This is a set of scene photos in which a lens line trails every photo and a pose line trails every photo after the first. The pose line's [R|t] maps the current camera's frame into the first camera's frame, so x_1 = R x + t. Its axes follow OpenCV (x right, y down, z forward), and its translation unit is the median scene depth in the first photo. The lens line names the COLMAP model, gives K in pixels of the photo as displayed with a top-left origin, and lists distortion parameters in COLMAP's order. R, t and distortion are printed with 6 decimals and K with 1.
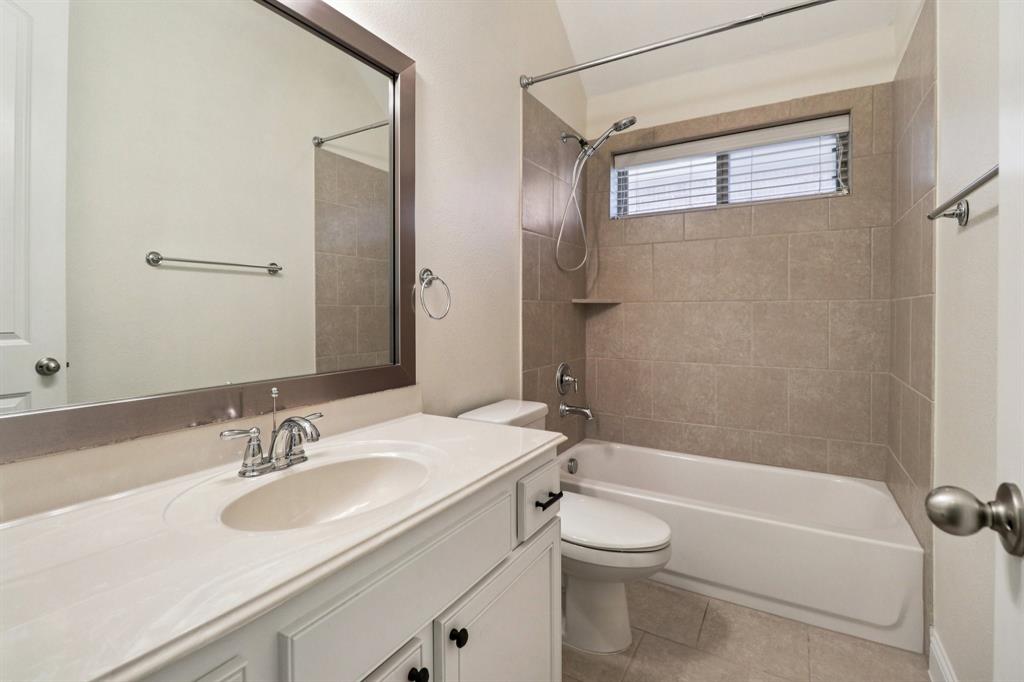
lens RADIAL K [[478.2, 0, 512.6], [0, 478.2, 315.4], [0, 0, 1]] dist [-0.000903, -0.000152]
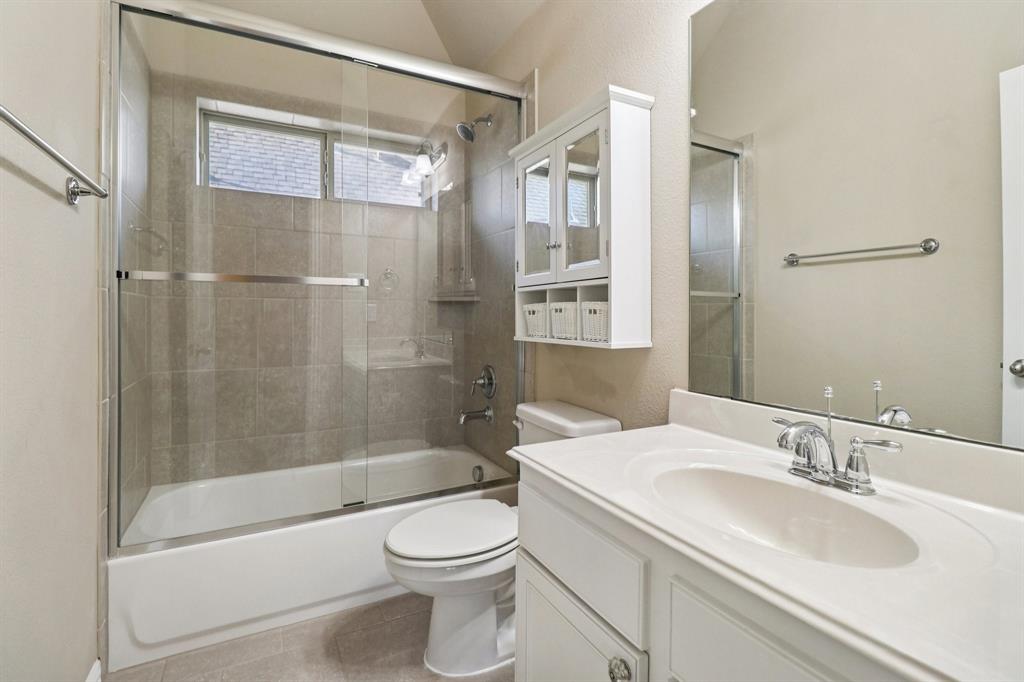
lens RADIAL K [[478.2, 0, 520.1], [0, 478.2, 311.2], [0, 0, 1]] dist [-0.000903, -0.000152]
pose [[-0.523762, -0.001004, -0.851864, 0.533166], [-0.004869, 0.999986, 0.001816, 0.007197], [0.851851, 0.005099, -0.523760, 0.959945]]
